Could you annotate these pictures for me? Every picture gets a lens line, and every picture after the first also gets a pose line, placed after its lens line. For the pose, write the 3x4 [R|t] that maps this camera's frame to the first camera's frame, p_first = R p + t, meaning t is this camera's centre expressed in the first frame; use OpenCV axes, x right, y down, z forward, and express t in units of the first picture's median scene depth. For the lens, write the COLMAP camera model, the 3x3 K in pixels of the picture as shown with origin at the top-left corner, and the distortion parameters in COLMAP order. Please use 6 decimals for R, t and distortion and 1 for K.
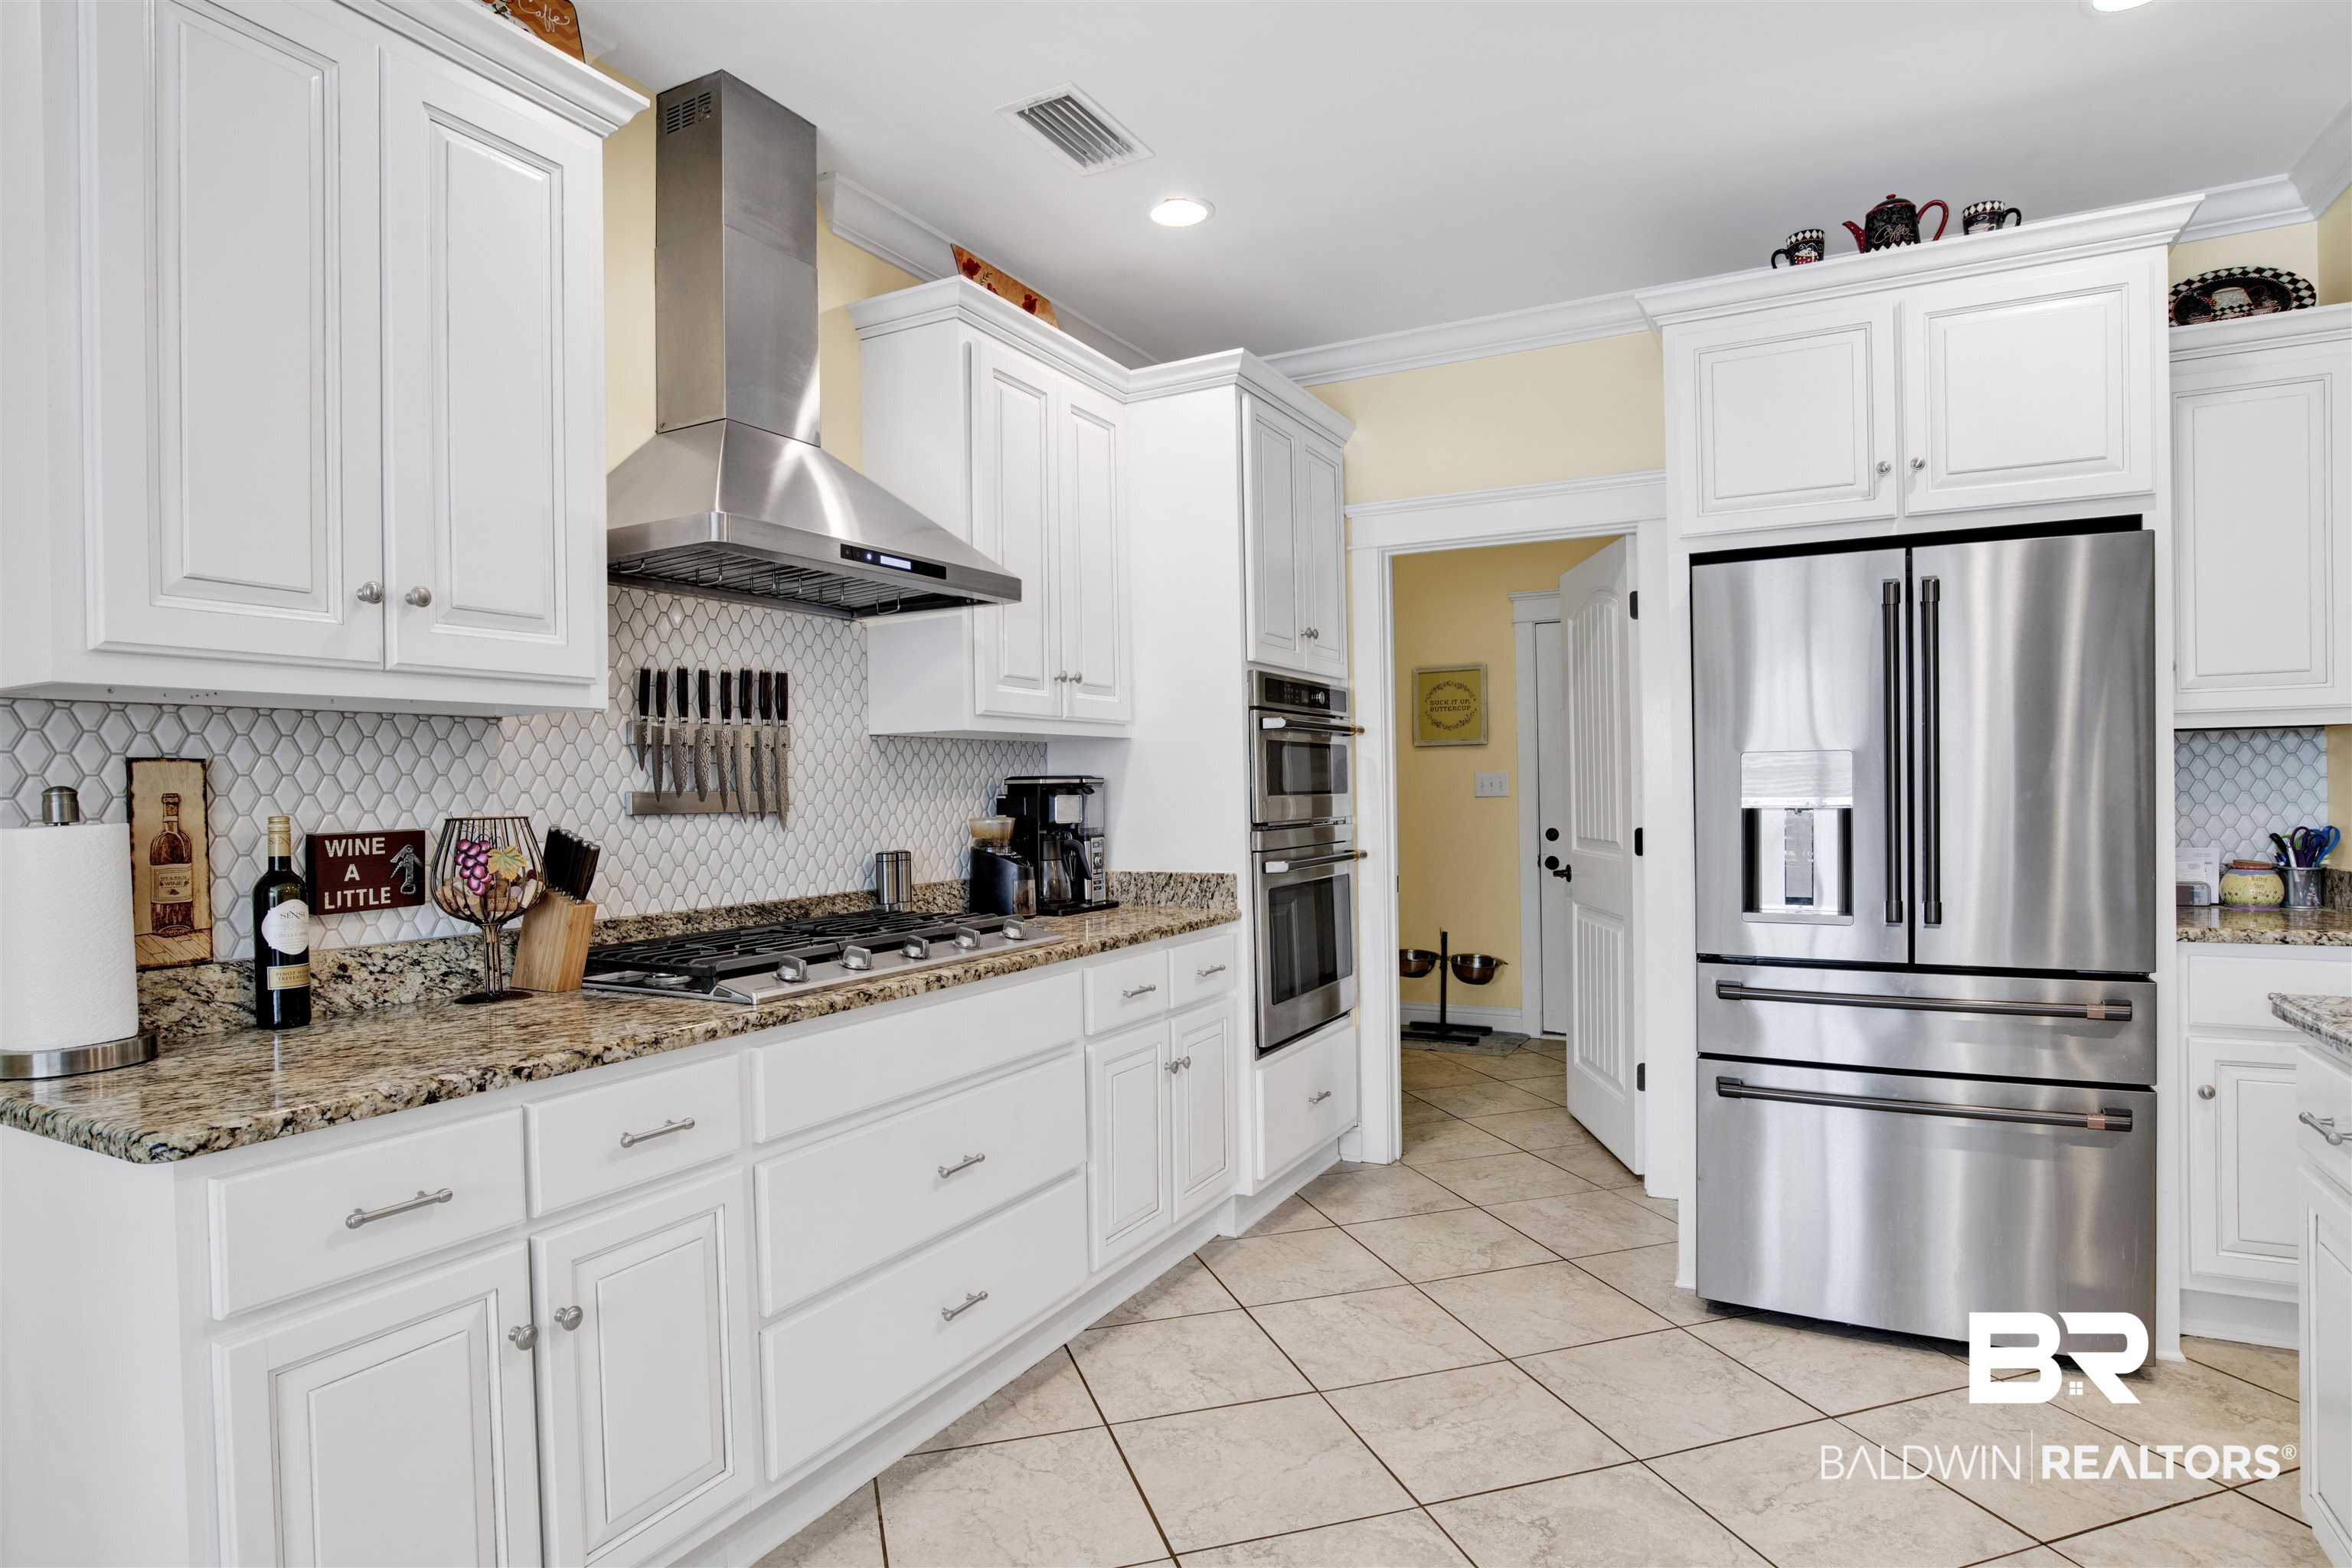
lens RADIAL K [[1272.2, 0, 1179.6], [0, 1272.2, 791.4], [0, 0, 1]] dist [-0.059283, 0.017881]
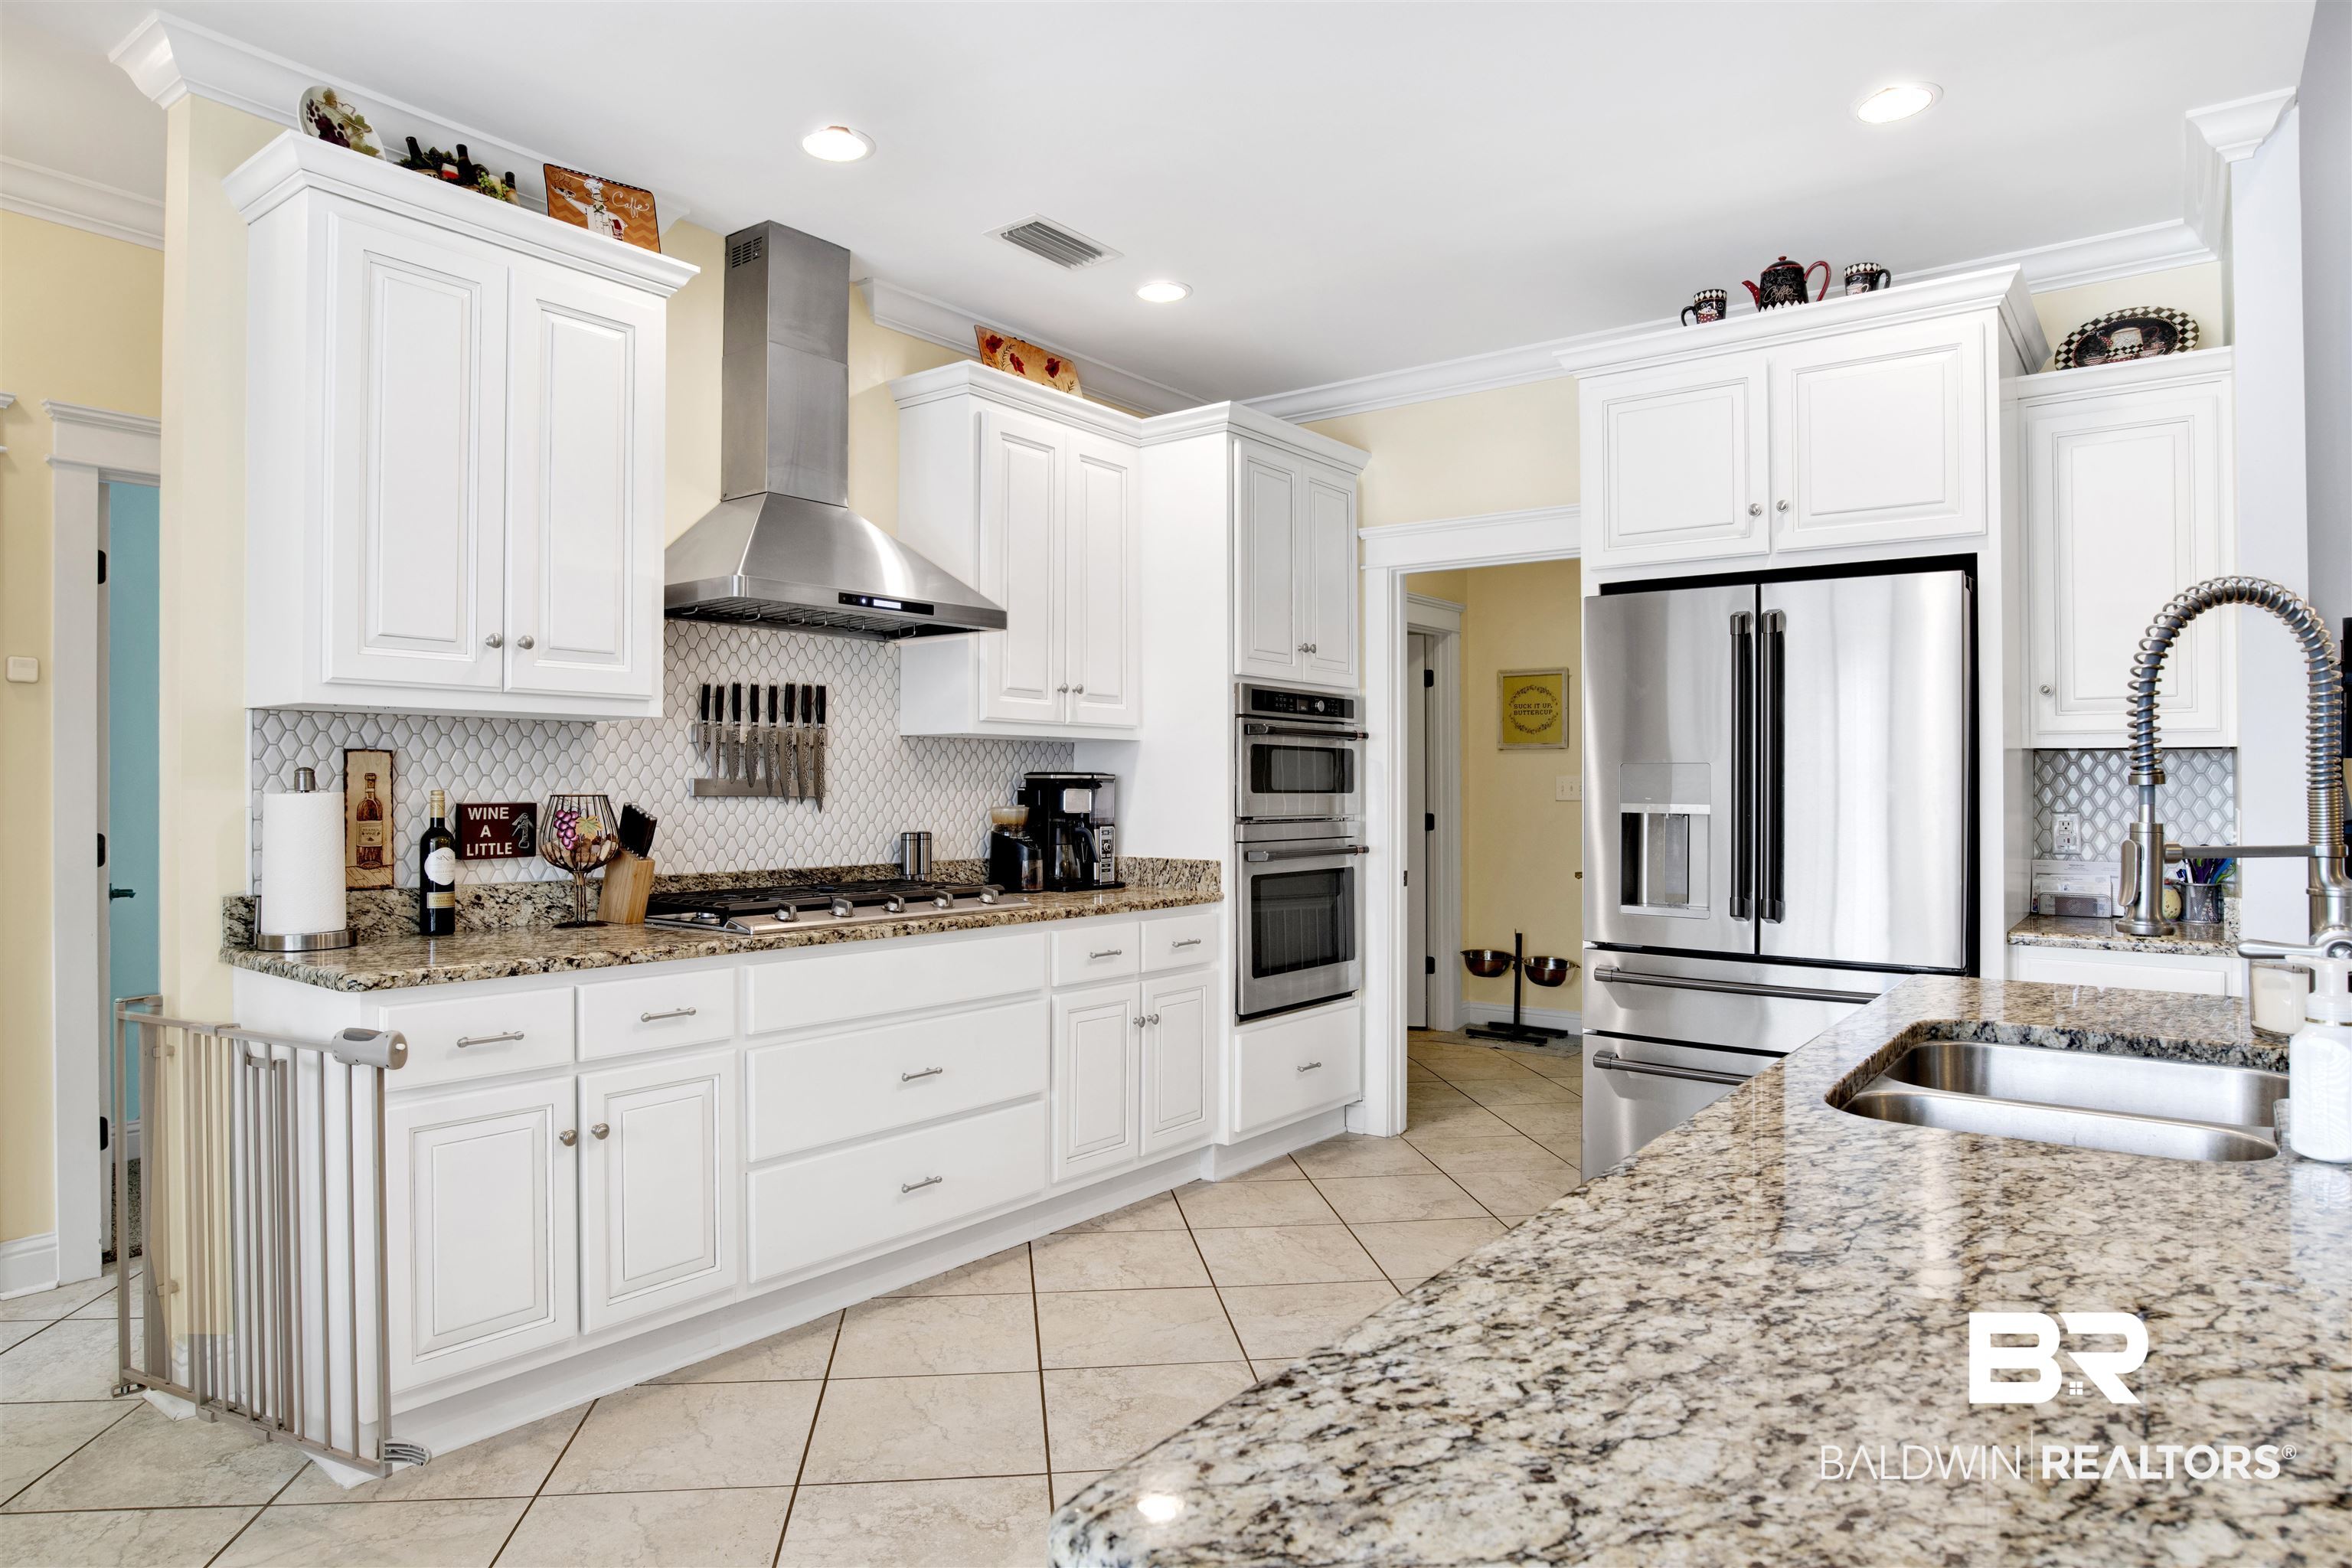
lens RADIAL K [[1379.9, 0, 1165.4], [0, 1379.9, 782.5], [0, 0, 1]] dist [-0.060290, 0.020063]
pose [[0.985113, 0.019990, -0.170740, 0.271362], [-0.020731, 0.999782, -0.002556, -0.001907], [0.170652, 0.006057, 0.985313, -0.299264]]
